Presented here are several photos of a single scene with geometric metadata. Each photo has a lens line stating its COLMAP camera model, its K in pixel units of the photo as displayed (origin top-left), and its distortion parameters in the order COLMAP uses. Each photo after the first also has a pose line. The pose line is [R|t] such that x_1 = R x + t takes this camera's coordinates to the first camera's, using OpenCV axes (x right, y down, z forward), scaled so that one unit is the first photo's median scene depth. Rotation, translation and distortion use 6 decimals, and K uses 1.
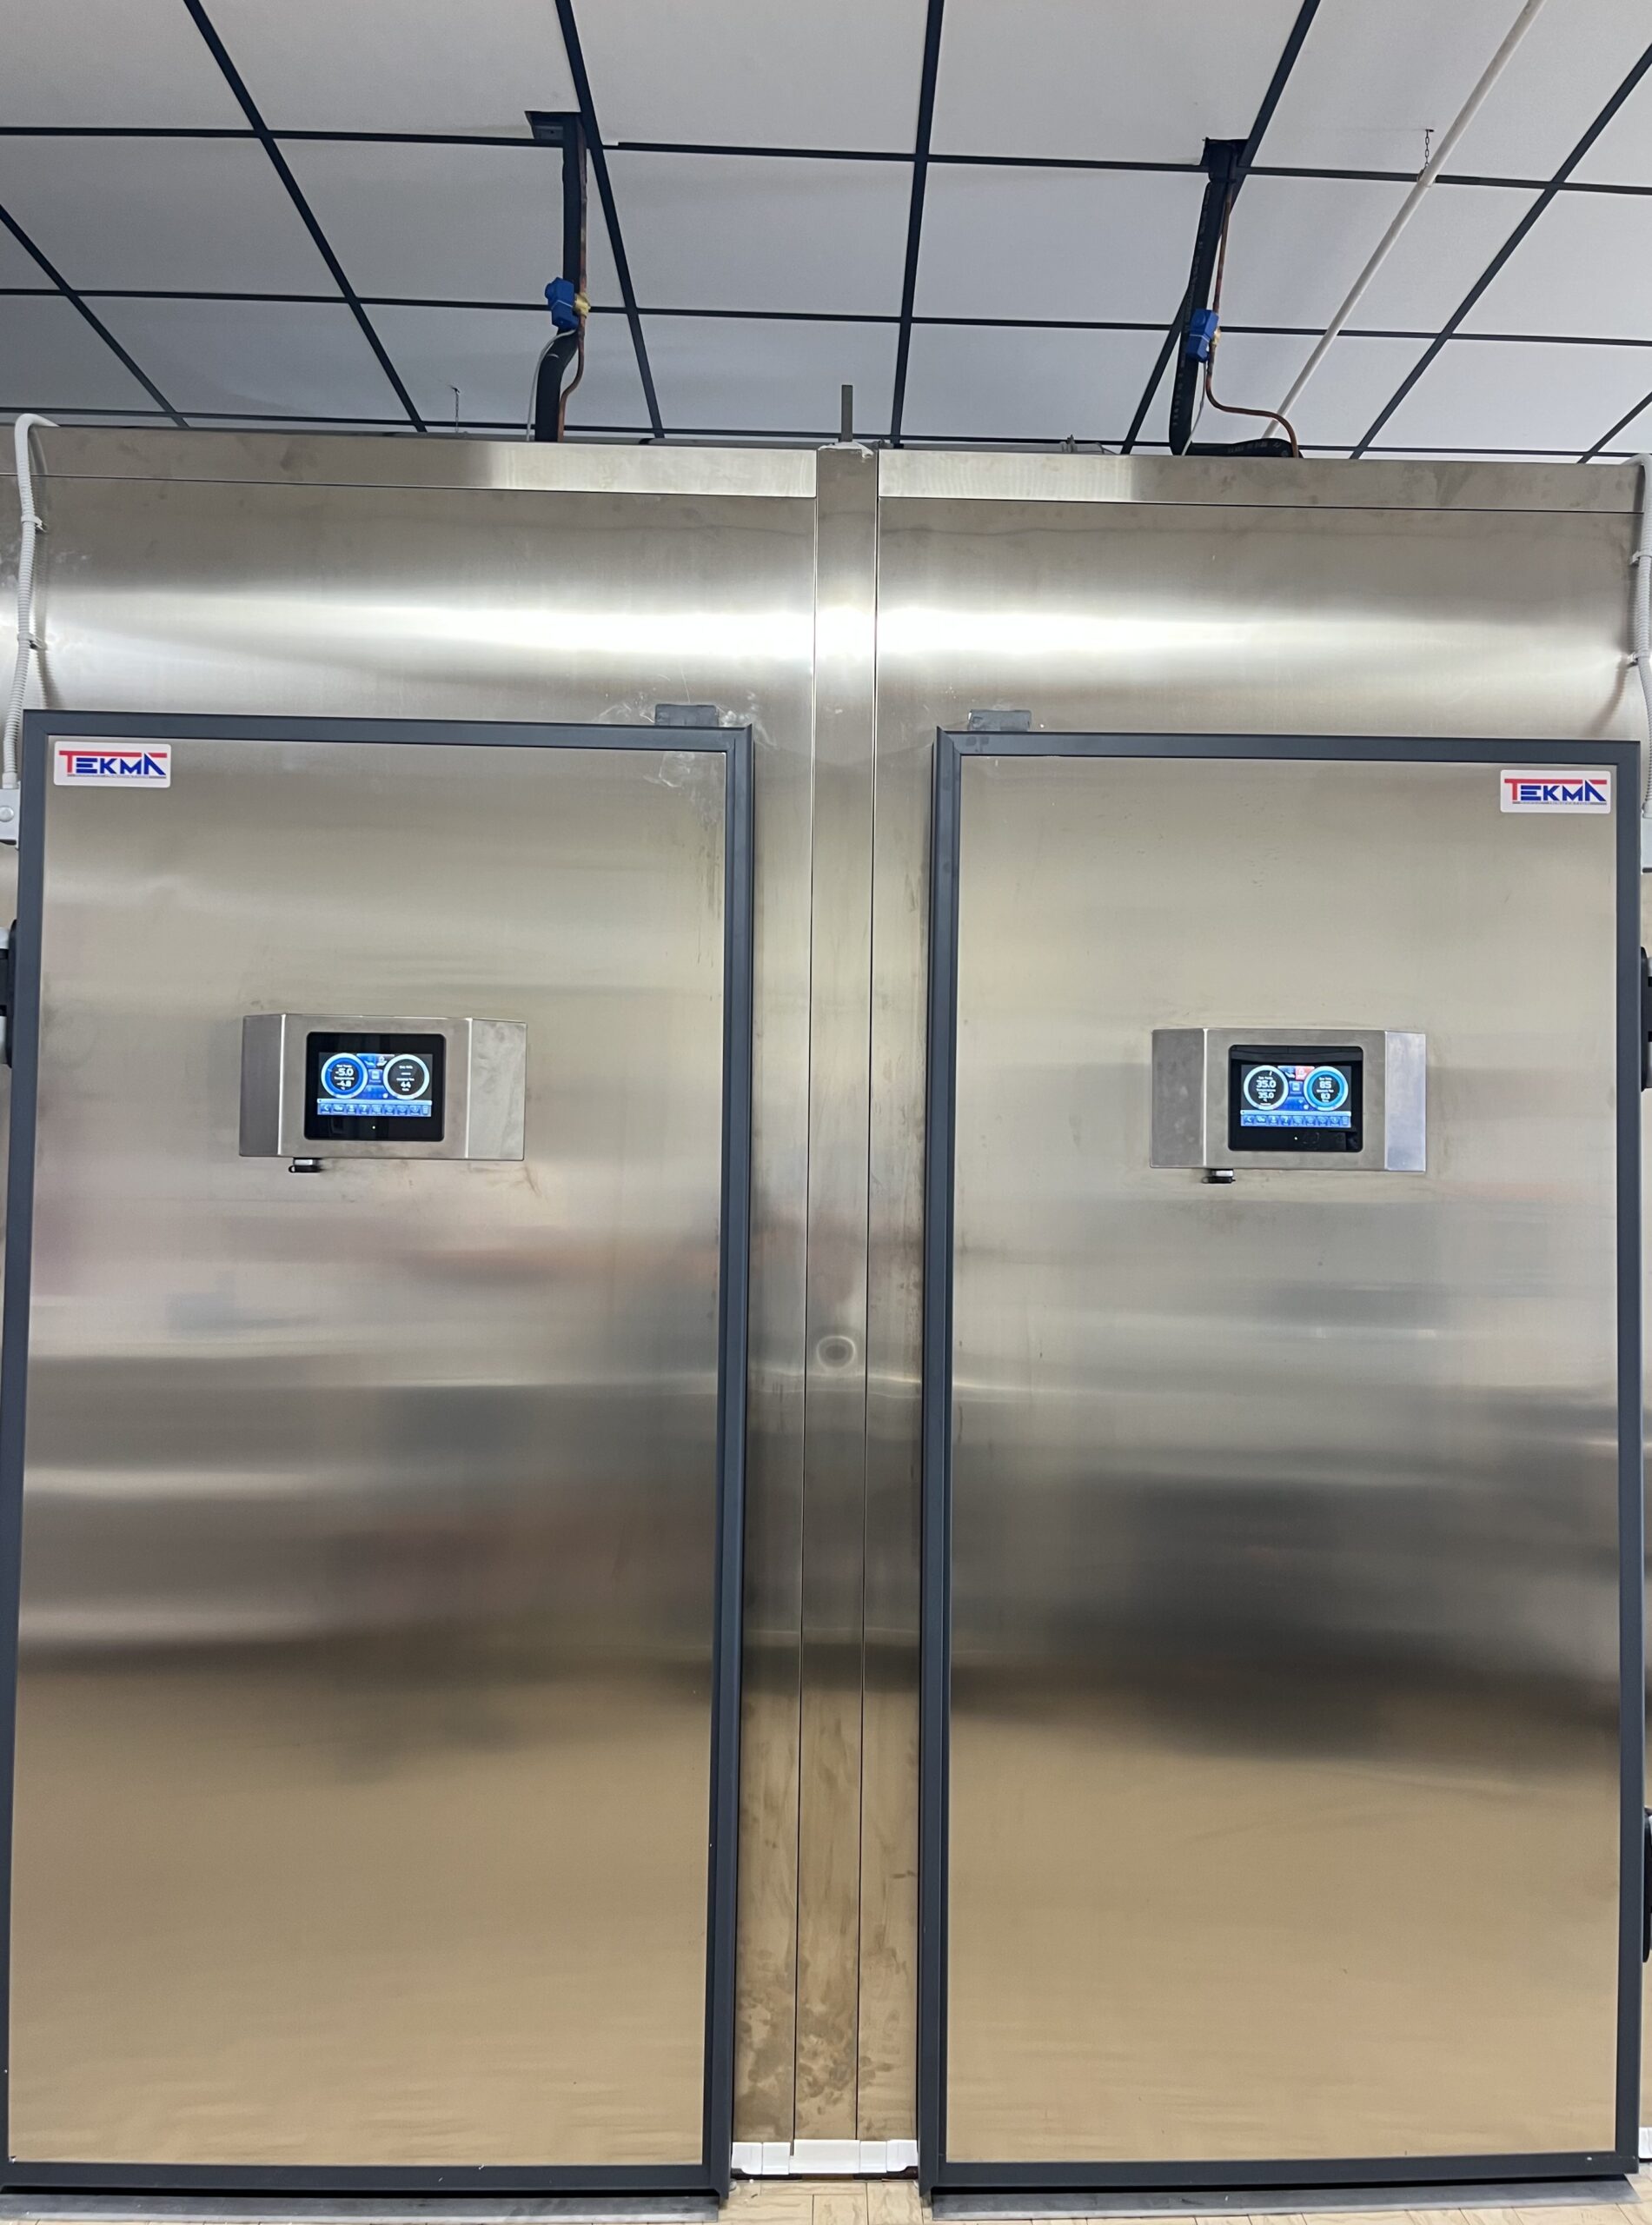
lens RADIAL K [[1717.8, 0, 826.0], [0, 1717.8, 1112.5], [0, 0, 1]] dist [0.017813, -0.002722]
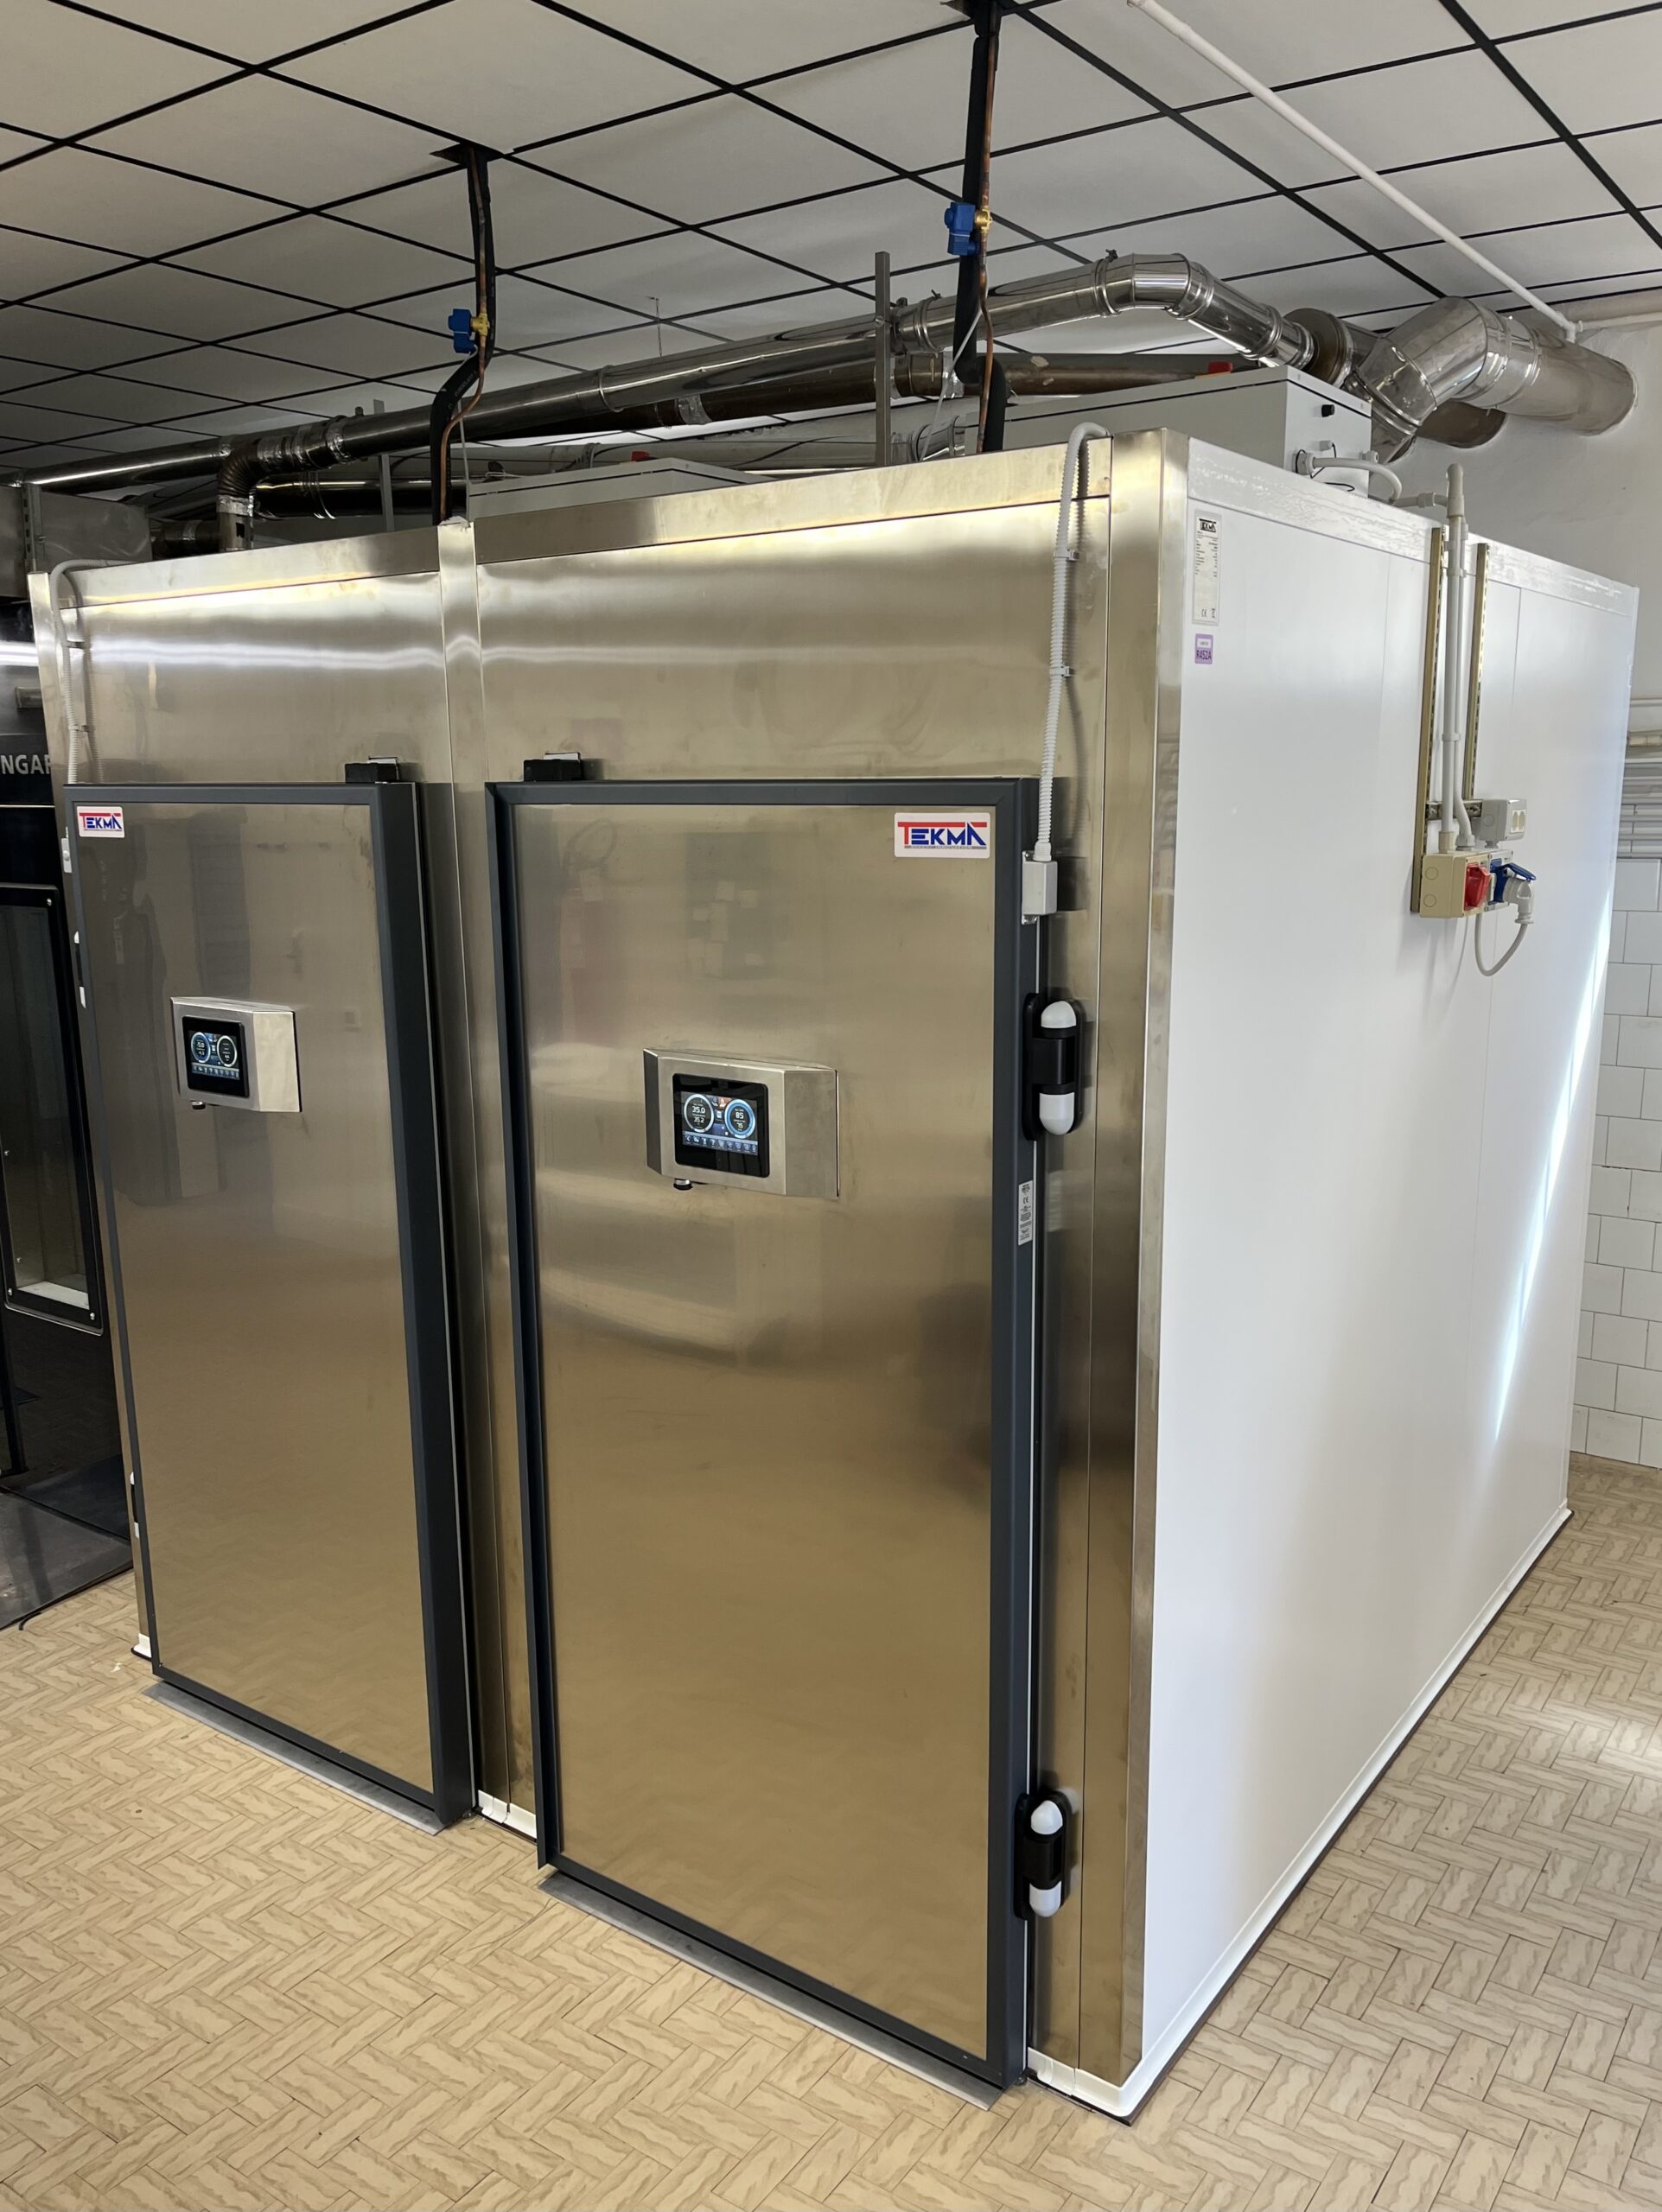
lens RADIAL K [[1707.5, 0, 831.0], [0, 1707.5, 1106.0], [0, 0, 1]] dist [0.081797, -0.111354]
pose [[0.802663, 0.089025, -0.589751, 0.958737], [0.054603, 0.973677, 0.221296, -0.254751], [0.593928, -0.209828, 0.776673, 0.177311]]
